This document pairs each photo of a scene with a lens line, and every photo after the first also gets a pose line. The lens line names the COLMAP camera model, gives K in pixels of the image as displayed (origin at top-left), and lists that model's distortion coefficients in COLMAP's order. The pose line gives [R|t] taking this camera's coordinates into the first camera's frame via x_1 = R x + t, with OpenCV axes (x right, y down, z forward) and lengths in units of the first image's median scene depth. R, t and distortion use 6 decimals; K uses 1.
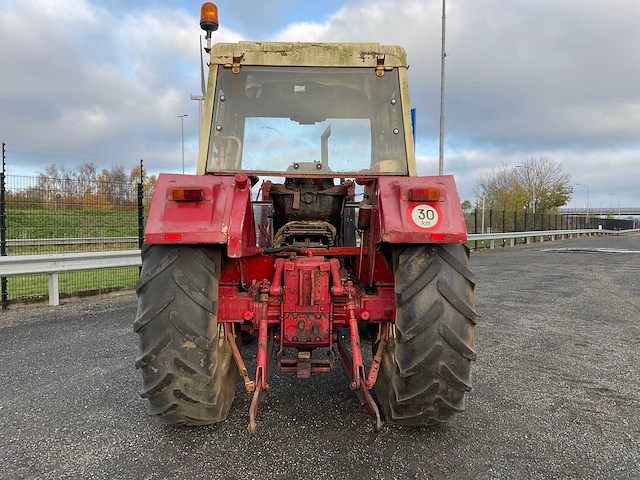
lens RADIAL K [[535.2, 0, 311.4], [0, 535.2, 238.5], [0, 0, 1]] dist [0.059220, -0.097392]
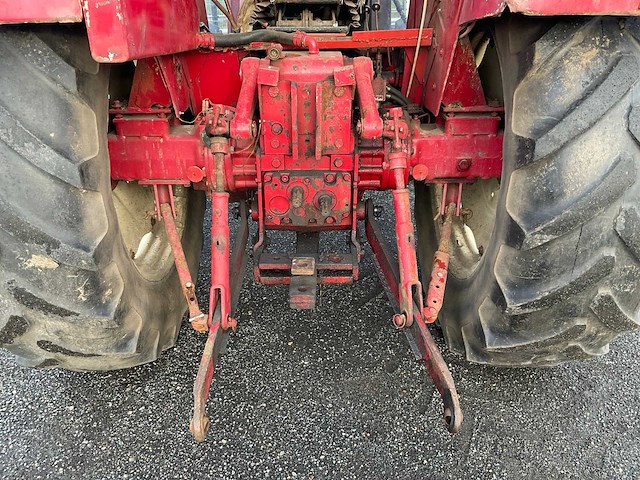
lens RADIAL K [[550.2, 0, 313.8], [0, 550.2, 240.9], [0, 0, 1]] dist [0.125460, -0.059533]
pose [[0.999919, -0.011240, -0.005935, -0.000340], [0.012597, 0.938630, 0.344696, 0.022196], [0.001696, -0.344743, 0.938695, 0.524629]]
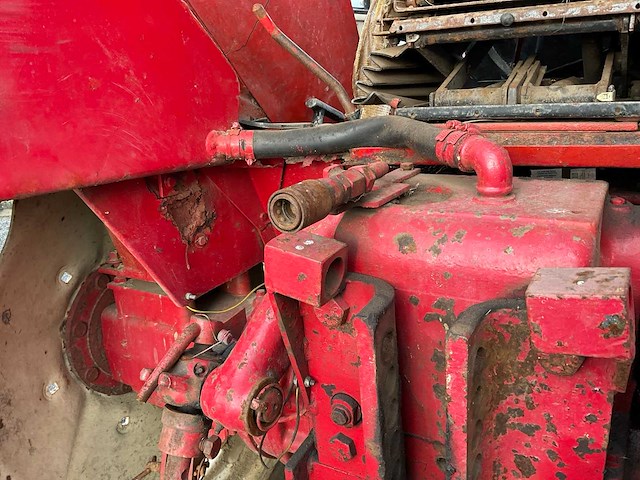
lens RADIAL K [[535.2, 0, 324.4], [0, 535.2, 240.6], [0, 0, 1]] dist [0.059220, -0.097392]
pose [[0.852763, 0.095744, -0.513448, 0.036865], [0.036982, 0.969519, 0.242211, 0.012399], [0.520988, -0.225537, 0.823229, 0.925318]]
